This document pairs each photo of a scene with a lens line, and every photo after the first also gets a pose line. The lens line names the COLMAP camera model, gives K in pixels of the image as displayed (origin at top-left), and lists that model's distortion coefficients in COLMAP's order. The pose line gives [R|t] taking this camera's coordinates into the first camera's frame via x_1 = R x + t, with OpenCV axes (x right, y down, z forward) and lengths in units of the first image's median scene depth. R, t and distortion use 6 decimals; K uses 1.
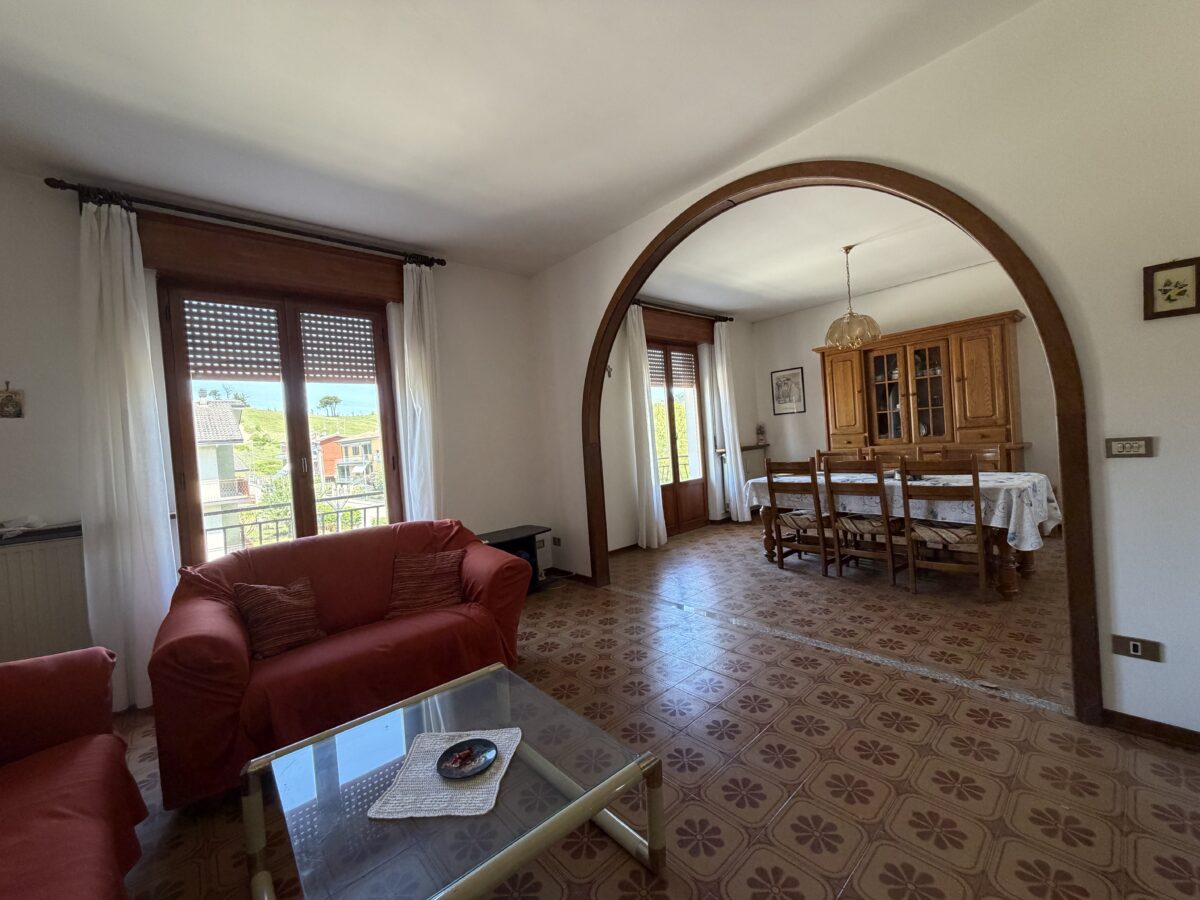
lens RADIAL K [[479.4, 0, 603.1], [0, 479.4, 448.2], [0, 0, 1]] dist [0.000735, -0.000177]
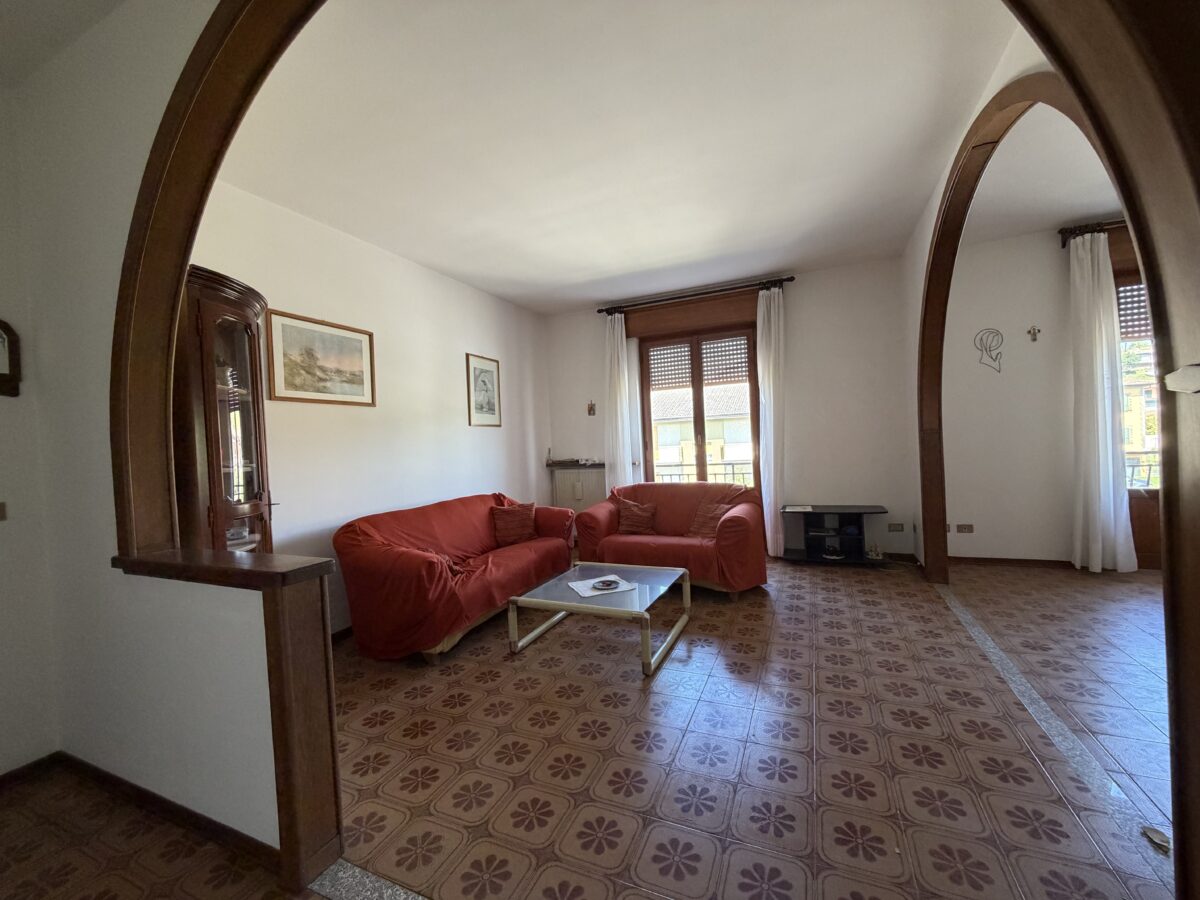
lens RADIAL K [[479.4, 0, 603.3], [0, 479.4, 448.1], [0, 0, 1]] dist [0.000735, -0.000177]
pose [[0.415225, 0.063758, -0.907482, 0.768111], [0.004729, 0.997376, 0.072238, -0.059768], [0.909706, -0.034286, 0.413834, 0.051795]]
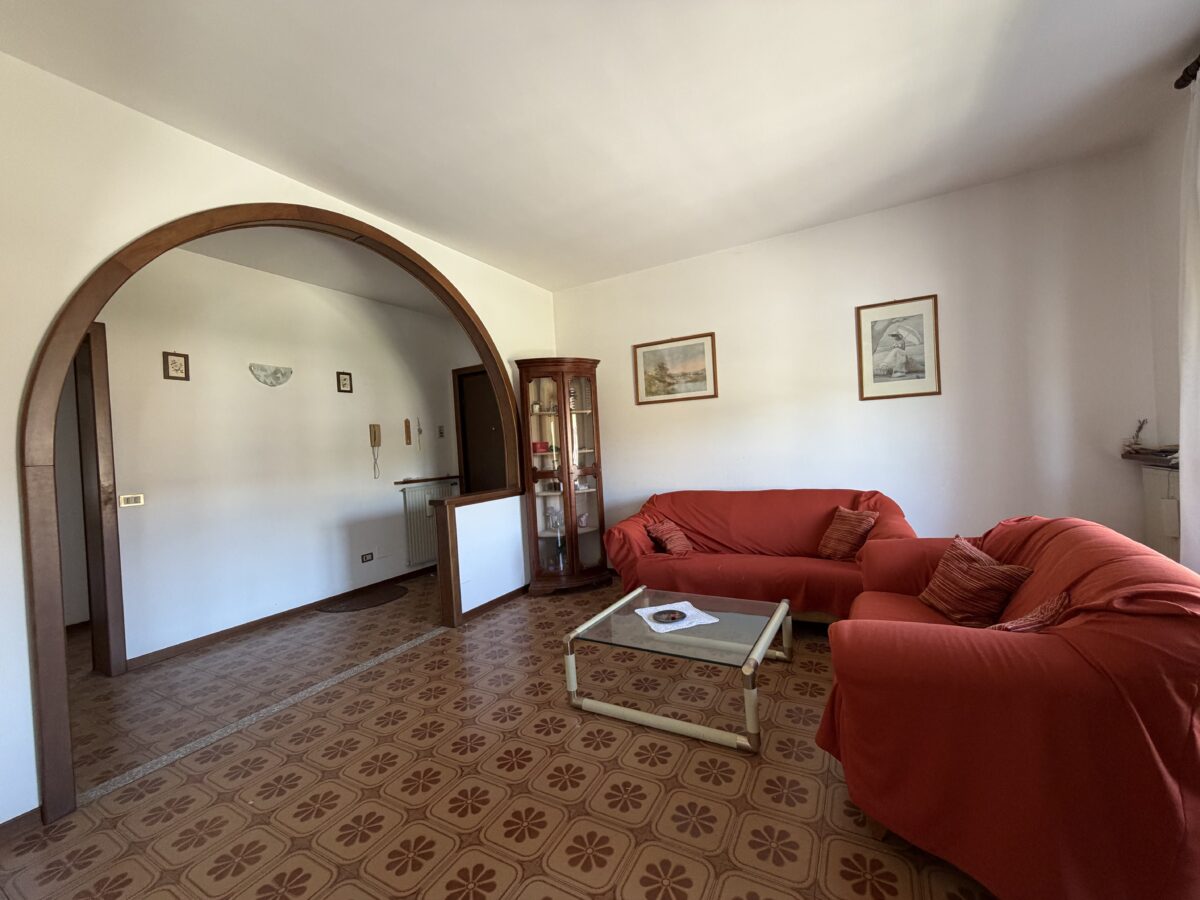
lens RADIAL K [[479.4, 0, 604.0], [0, 479.4, 449.6], [0, 0, 1]] dist [0.000735, -0.000177]
pose [[-0.934912, 0.133491, -0.328817, 0.207336], [0.124048, 0.991034, 0.049635, -0.039971], [0.332495, 0.005616, -0.943088, 1.212613]]
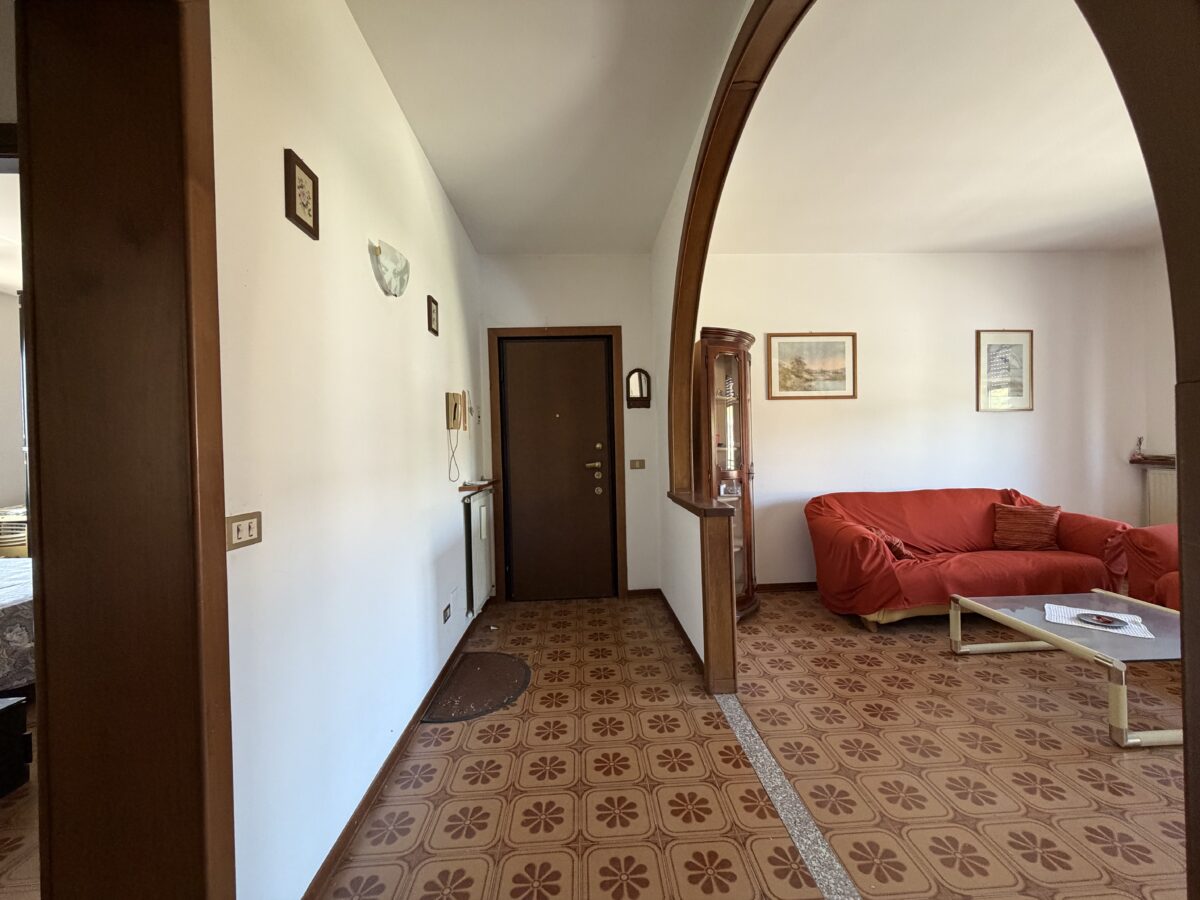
lens RADIAL K [[479.4, 0, 602.7], [0, 479.4, 448.5], [0, 0, 1]] dist [0.000735, -0.000177]
pose [[-0.625995, 0.092695, -0.774298, 0.948360], [0.057867, 0.995694, 0.072415, -0.077918], [0.777677, 0.000525, -0.628664, 0.327733]]
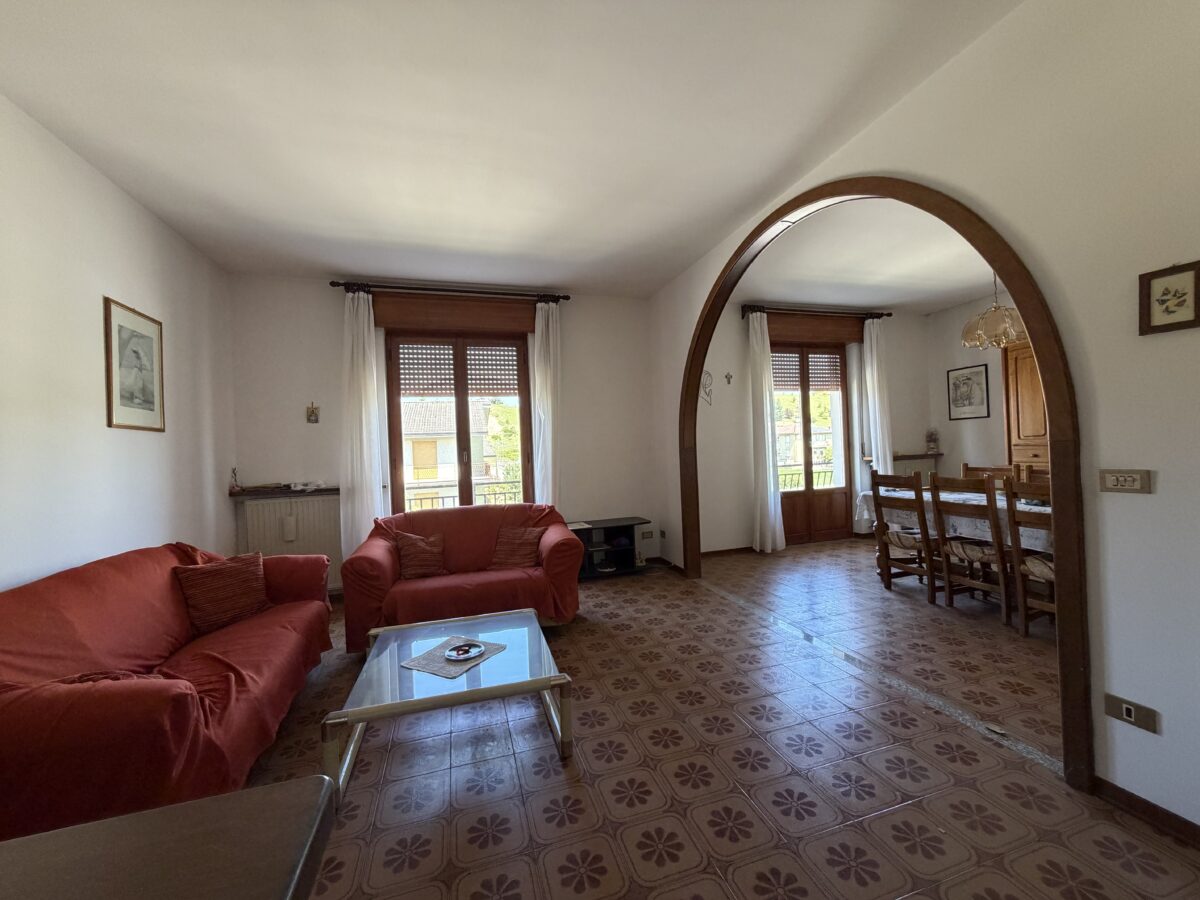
lens RADIAL K [[479.4, 0, 603.2], [0, 479.4, 448.5], [0, 0, 1]] dist [0.000735, -0.000177]
pose [[0.908599, 0.035617, -0.416148, 0.353143], [-0.032433, 0.999366, 0.014720, -0.025098], [0.416409, 0.000123, 0.909178, -0.109603]]
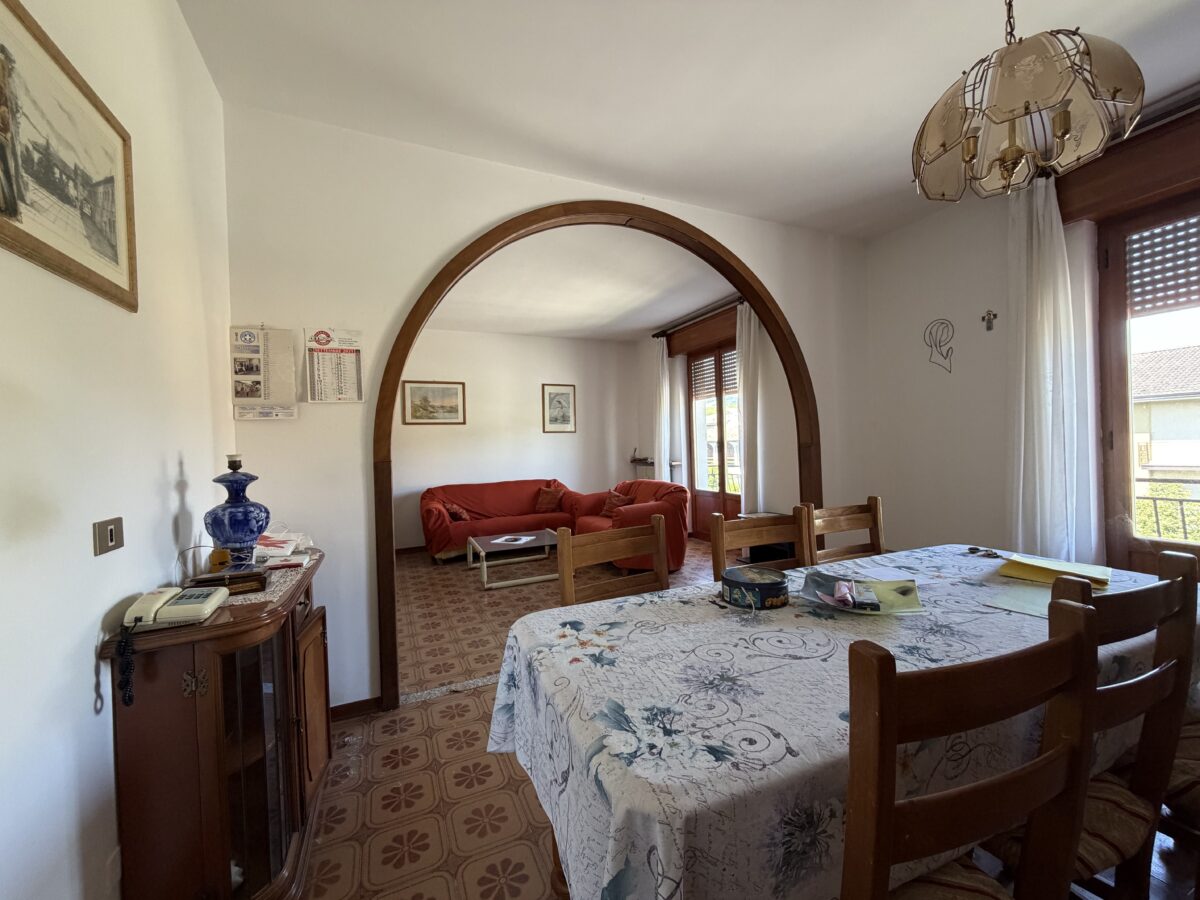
lens RADIAL K [[479.4, 0, 603.5], [0, 479.4, 447.5], [0, 0, 1]] dist [0.000735, -0.000177]
pose [[-0.289181, 0.085119, -0.953483, 1.286673], [0.039478, 0.996252, 0.076964, -0.116509], [0.956460, -0.015385, -0.291457, 1.229560]]
